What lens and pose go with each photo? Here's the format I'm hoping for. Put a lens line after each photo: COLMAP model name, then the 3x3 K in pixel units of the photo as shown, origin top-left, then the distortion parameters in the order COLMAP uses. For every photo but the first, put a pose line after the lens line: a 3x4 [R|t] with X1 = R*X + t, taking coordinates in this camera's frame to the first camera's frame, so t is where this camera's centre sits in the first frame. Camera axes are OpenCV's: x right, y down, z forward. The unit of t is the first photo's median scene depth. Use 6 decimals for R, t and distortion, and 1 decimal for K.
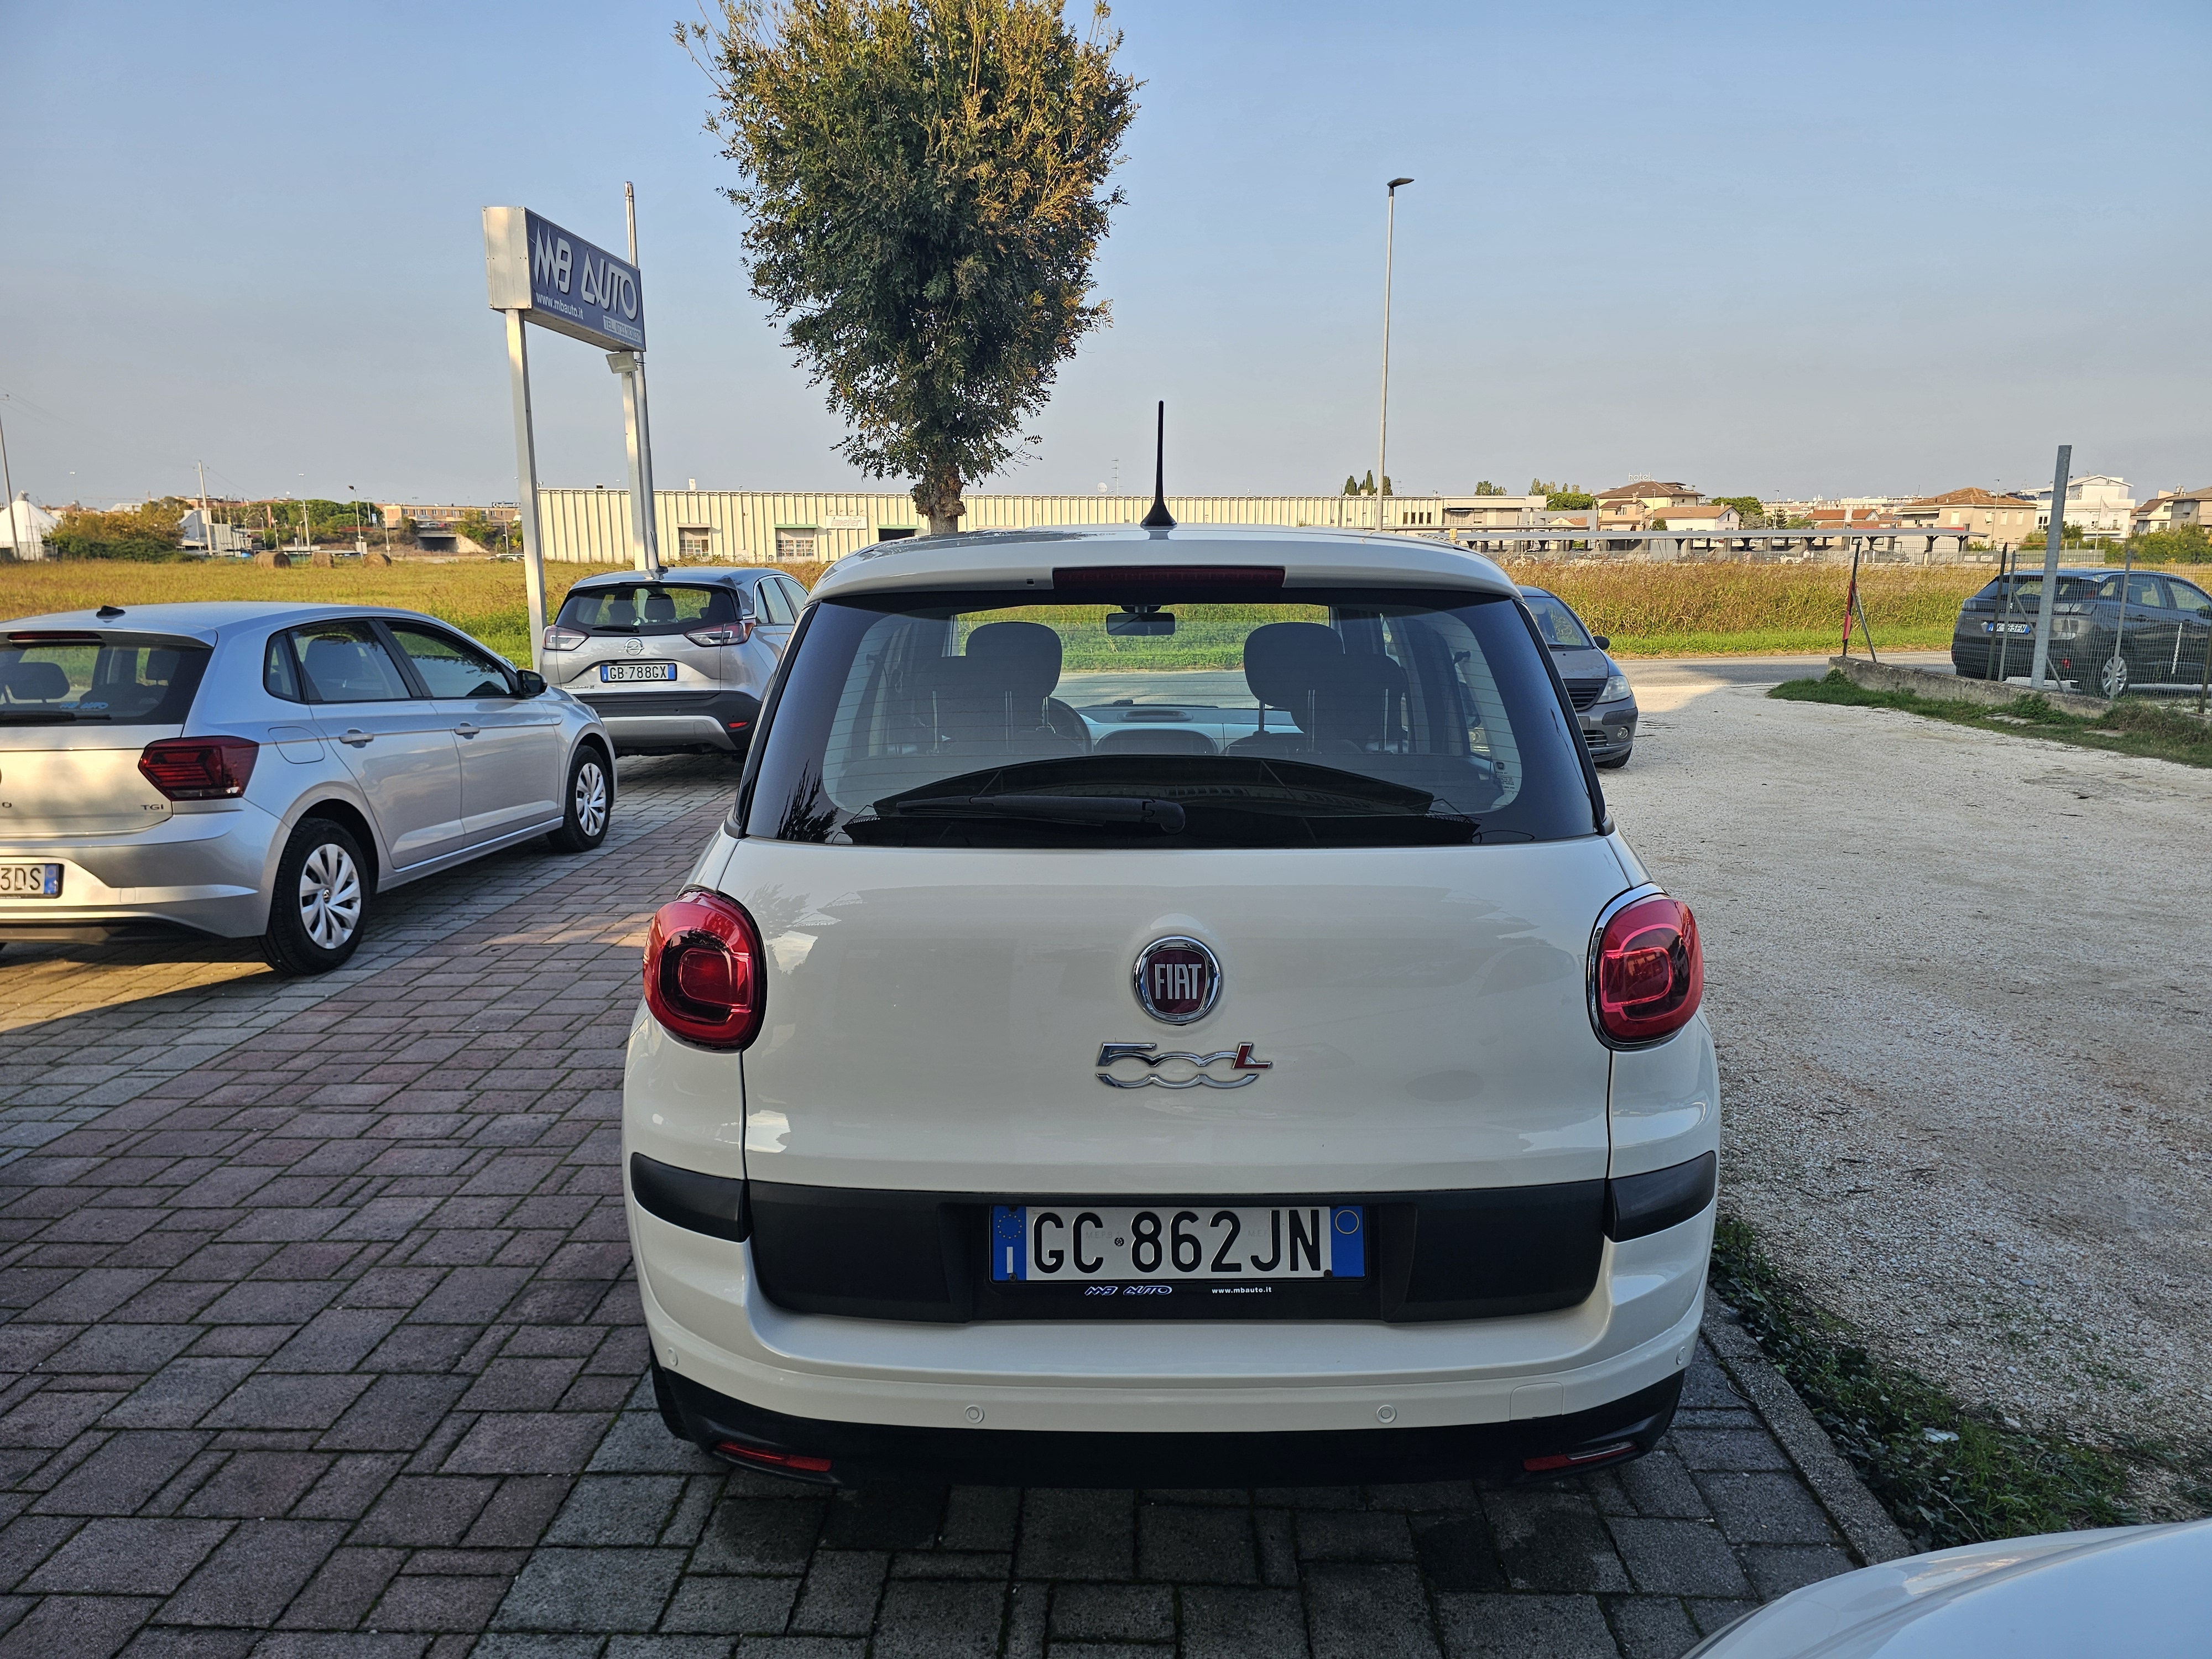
lens RADIAL K [[1495.7, 0, 1102.0], [0, 1495.7, 850.6], [0, 0, 1]] dist [0.045310, -0.043901]
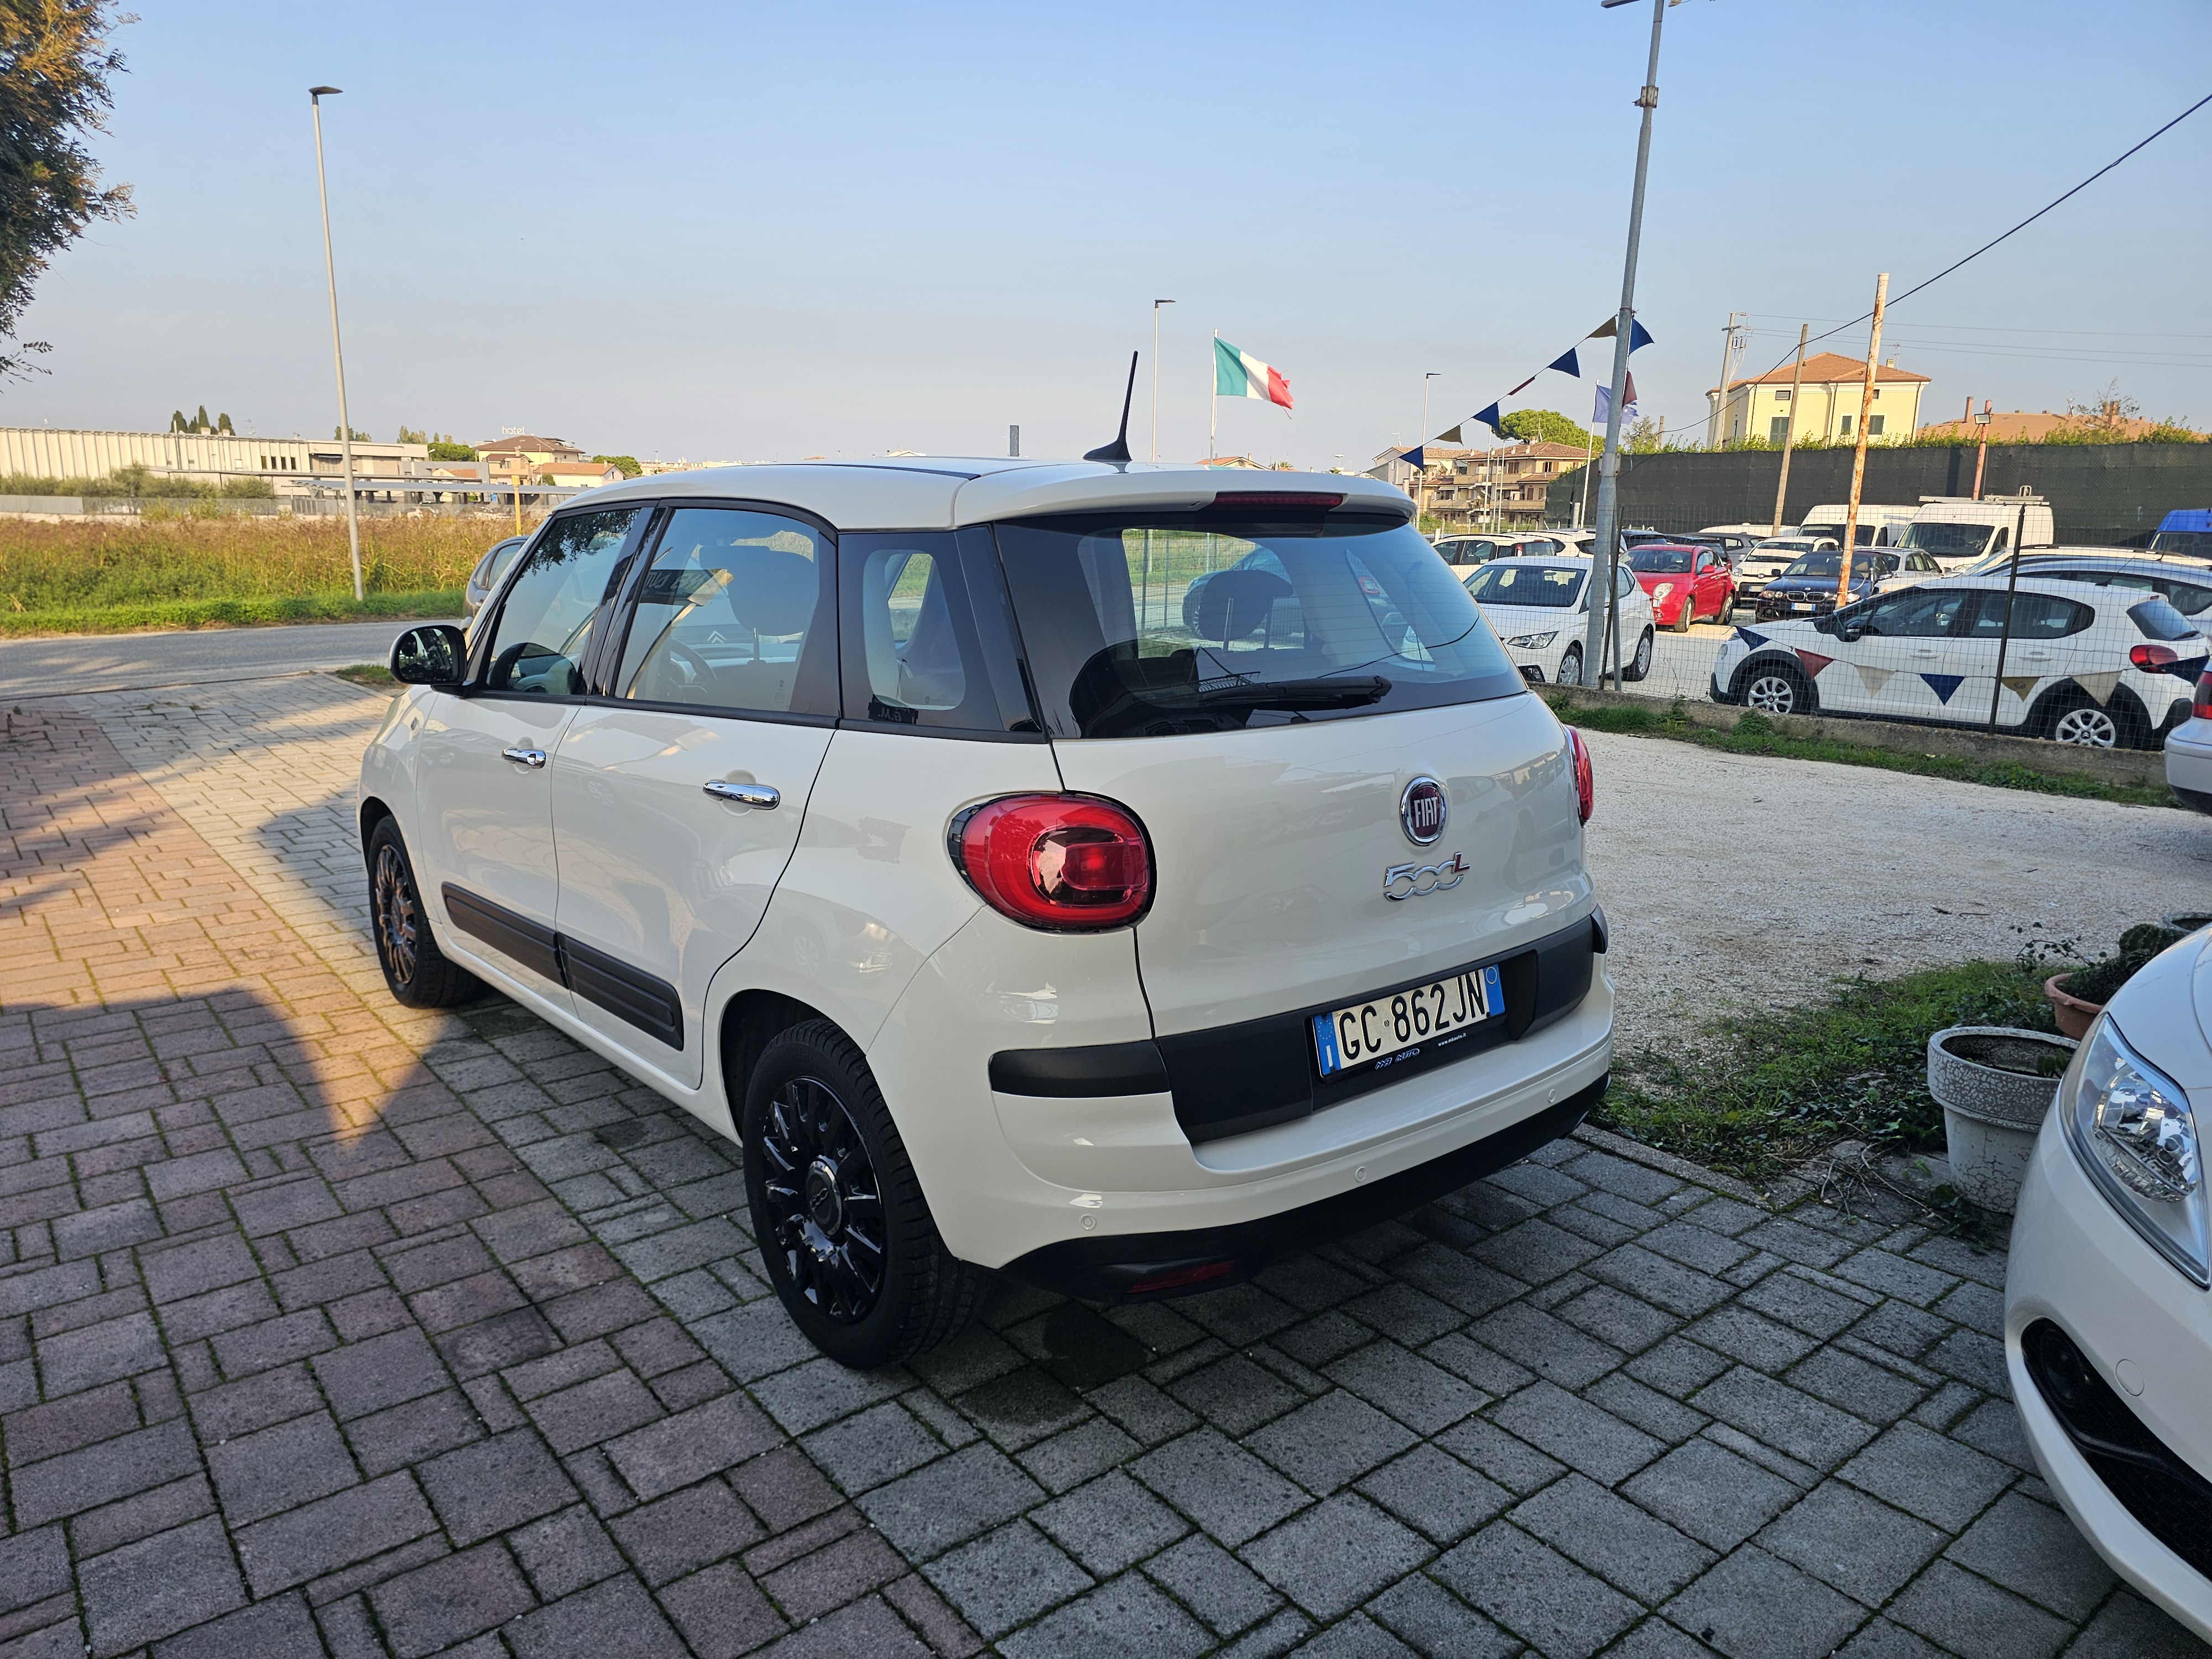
lens RADIAL K [[1493.7, 0, 1106.0], [0, 1493.7, 829.5], [0, 0, 1]] dist [0.050772, -0.048436]
pose [[0.760772, -0.121572, 0.637531, -0.753440], [0.112155, 0.992148, 0.055360, -0.001357], [-0.639255, 0.029386, 0.768433, 0.128060]]
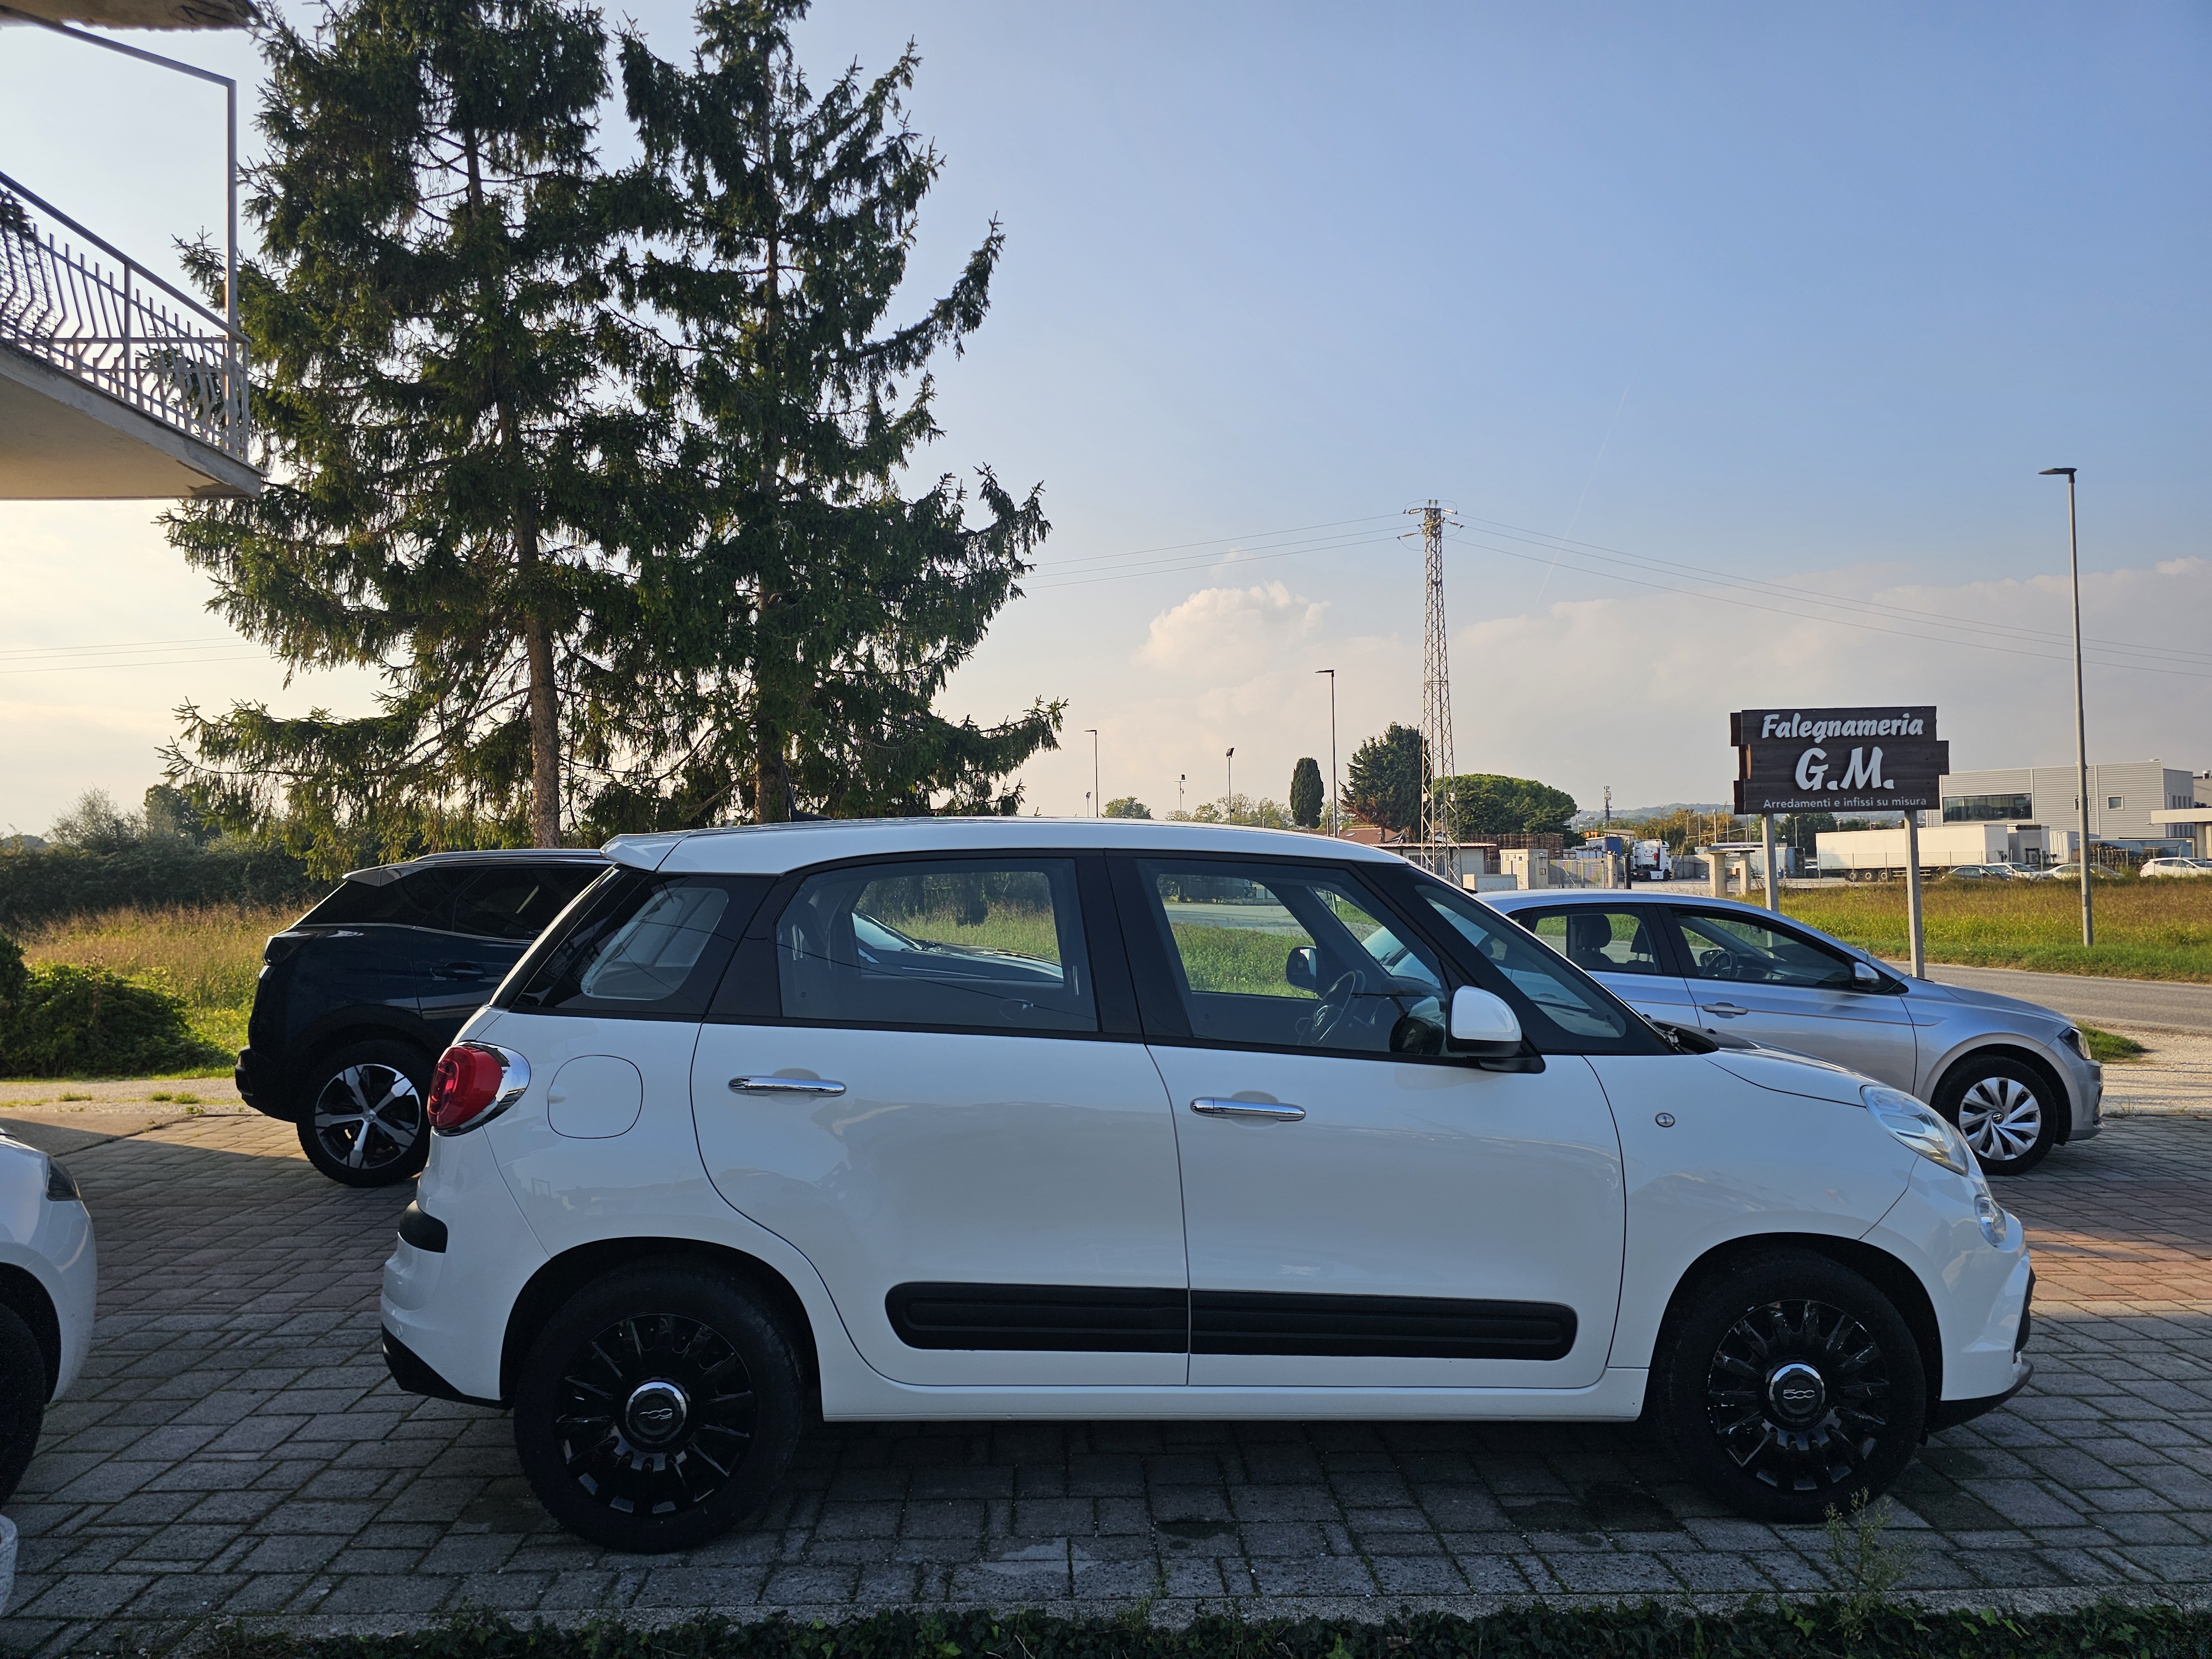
lens RADIAL K [[1493.7, 0, 1106.0], [0, 1493.7, 829.5], [0, 0, 1]] dist [0.050772, -0.048436]
pose [[0.063463, -0.024195, -0.997691, 1.684632], [-0.196356, 0.979862, -0.036253, -0.234898], [0.978477, 0.198203, 0.057434, 1.250817]]
